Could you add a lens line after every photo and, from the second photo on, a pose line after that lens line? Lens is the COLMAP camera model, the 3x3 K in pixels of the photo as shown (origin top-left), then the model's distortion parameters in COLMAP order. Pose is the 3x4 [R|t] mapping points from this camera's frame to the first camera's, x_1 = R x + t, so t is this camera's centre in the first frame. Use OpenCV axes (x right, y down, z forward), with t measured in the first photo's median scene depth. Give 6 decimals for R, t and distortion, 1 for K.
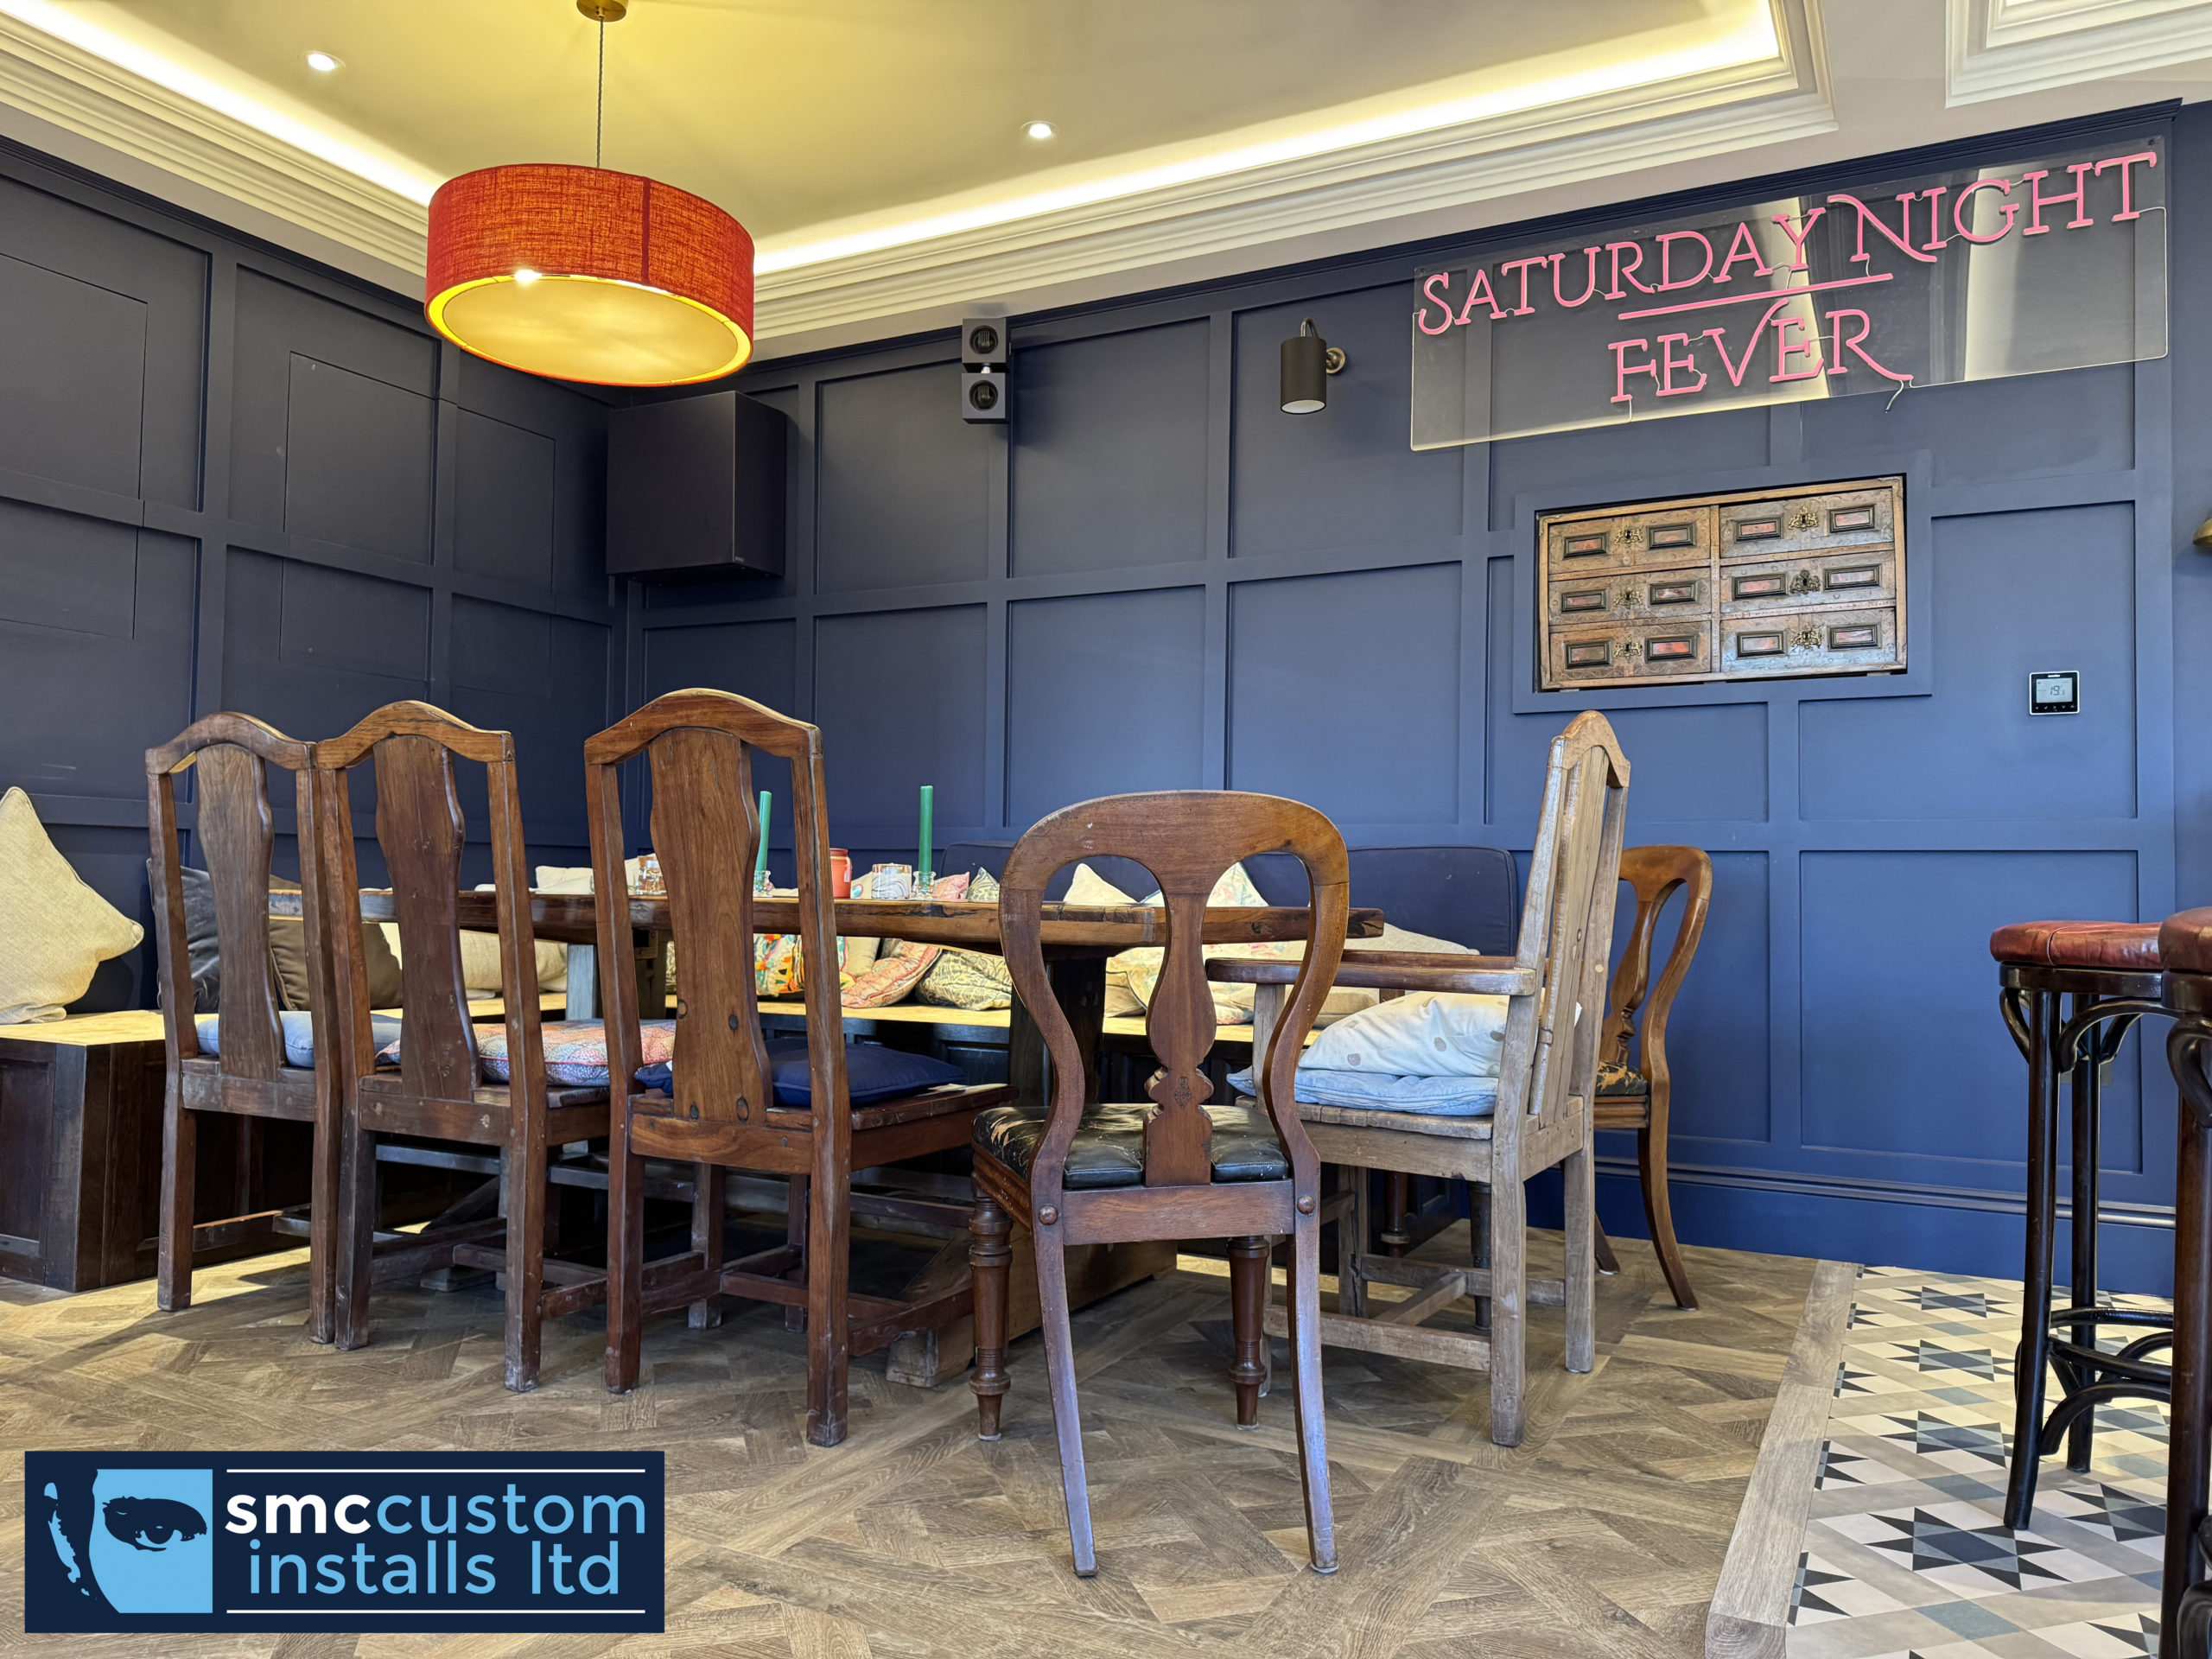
lens RADIAL K [[1427.6, 0, 1221.1], [0, 1427.6, 825.7], [0, 0, 1]] dist [0.054911, -0.017918]
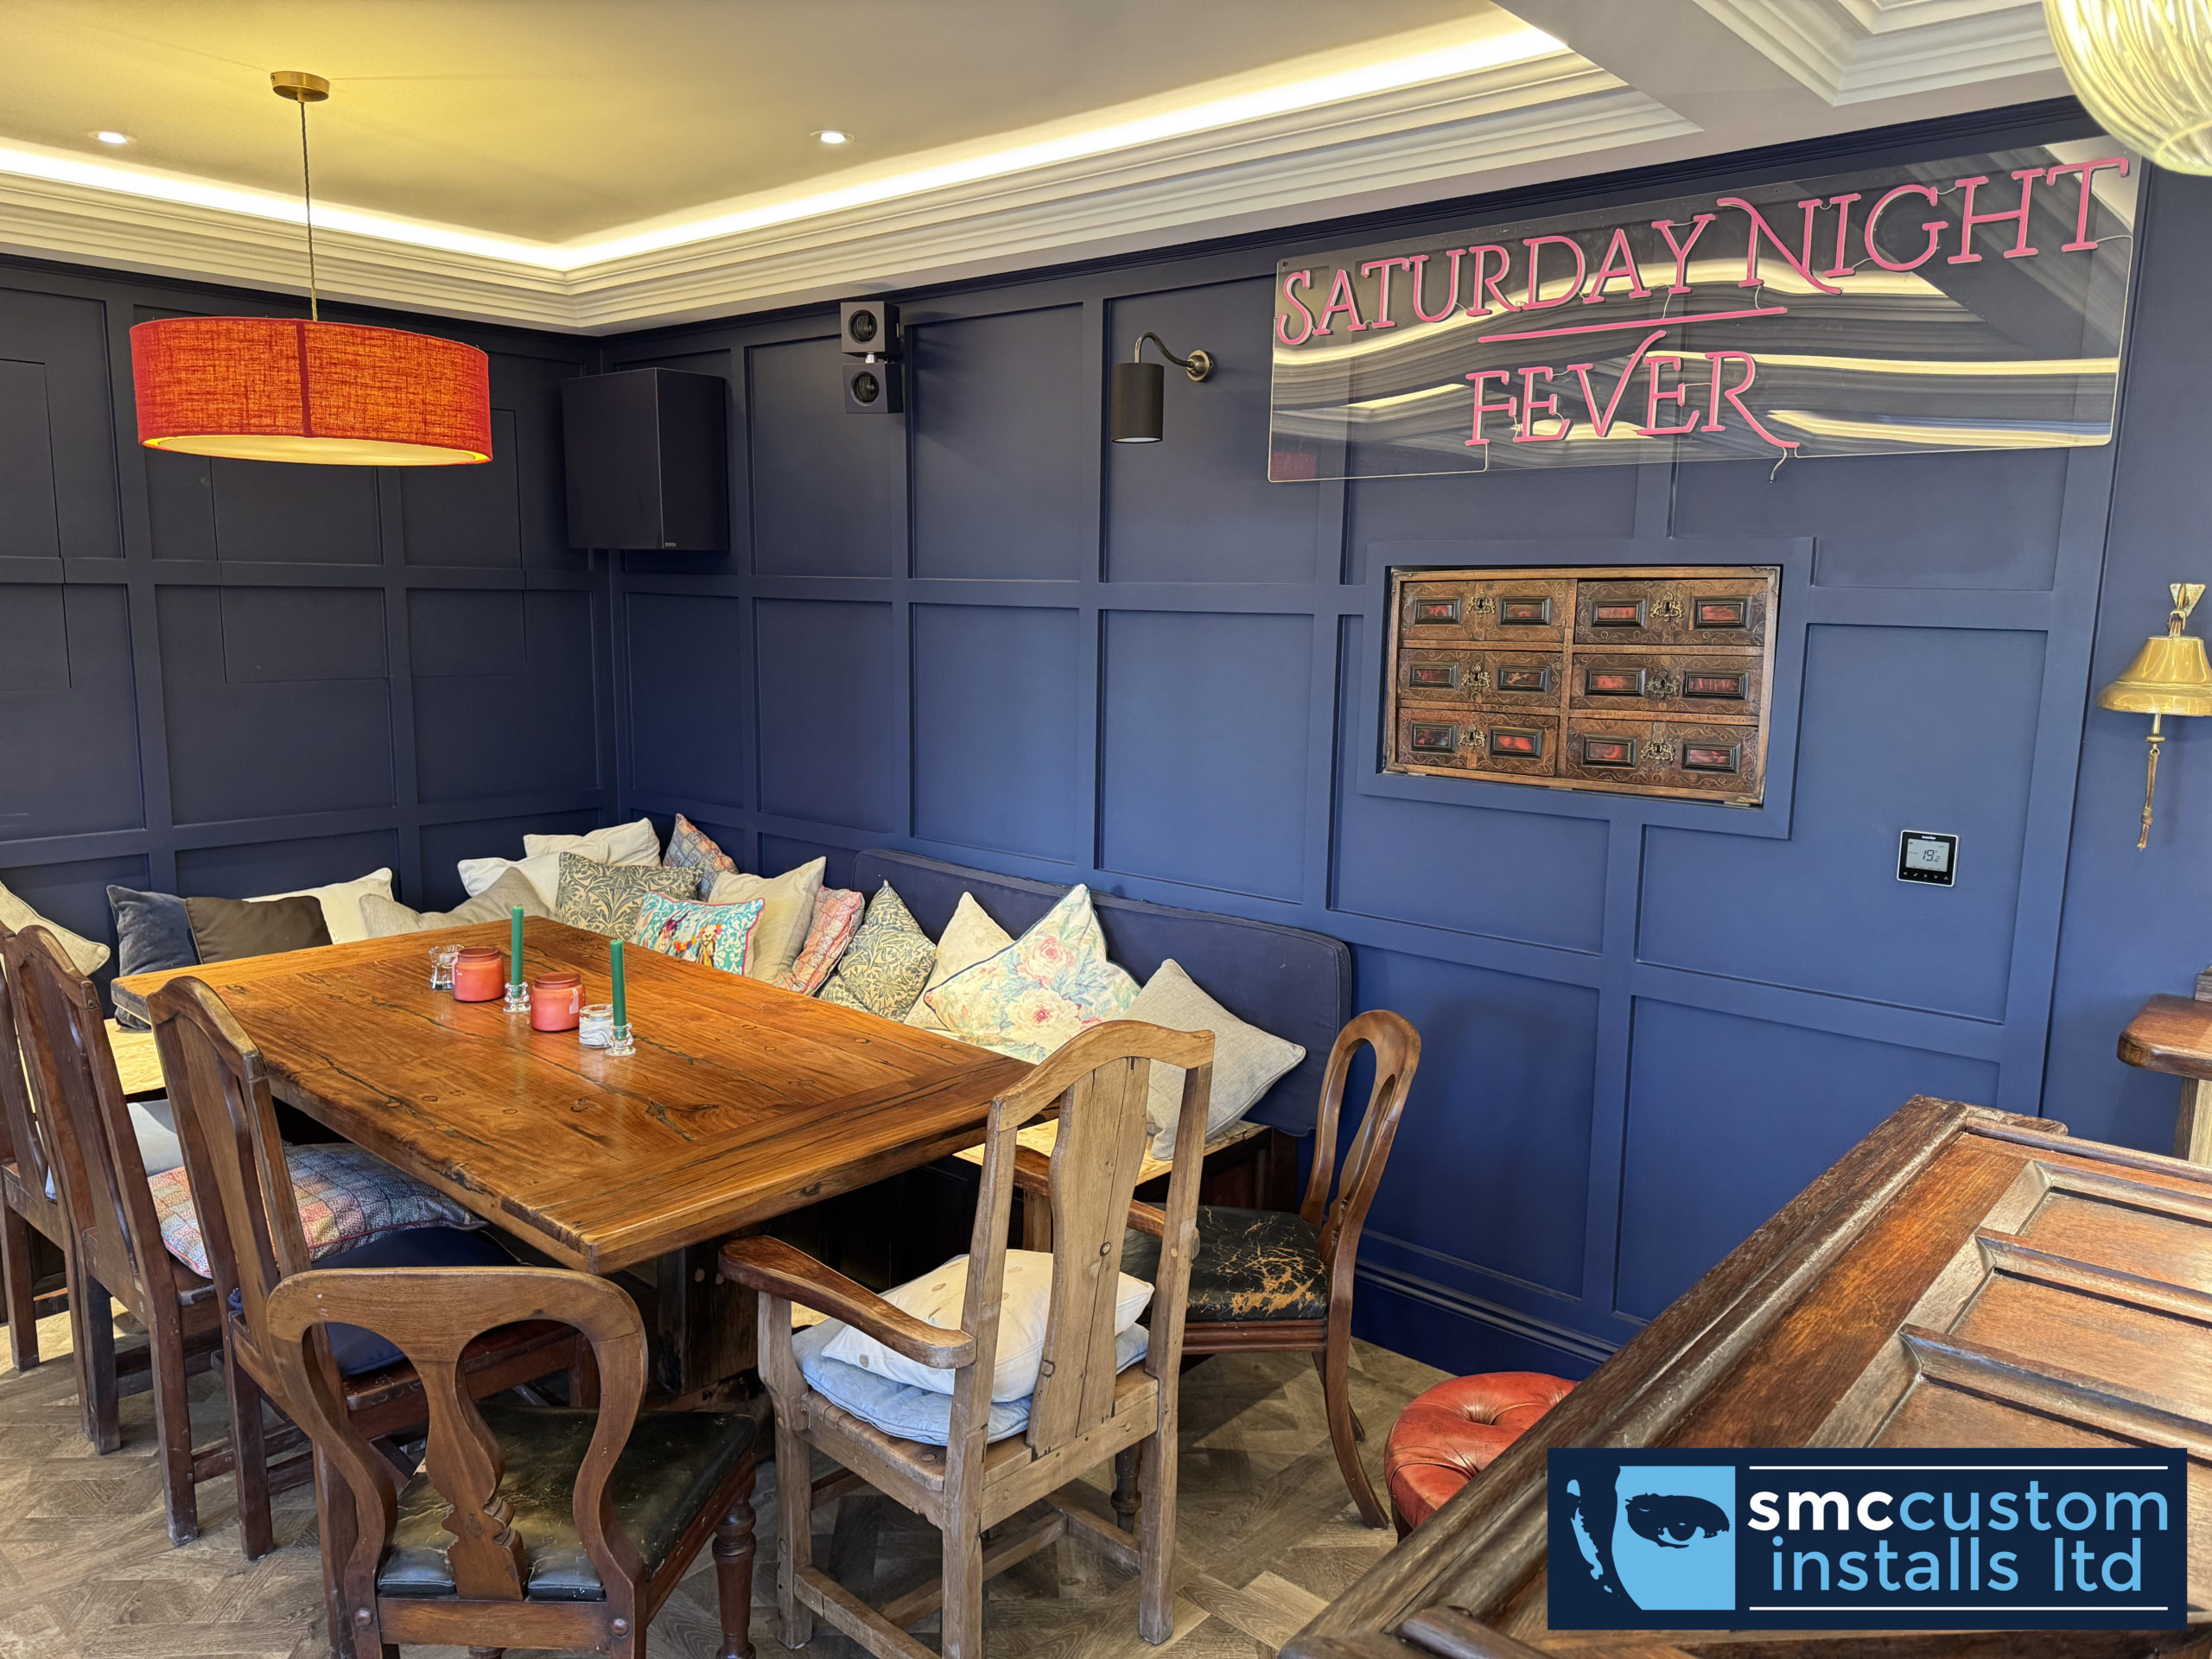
lens RADIAL K [[1464.4, 0, 1189.9], [0, 1464.4, 826.6], [0, 0, 1]] dist [0.071320, -0.033710]
pose [[0.974133, 0.045559, -0.221337, 0.333931], [-0.006082, 0.984398, 0.175853, -0.238965], [0.225896, -0.169958, 0.959211, 0.100497]]
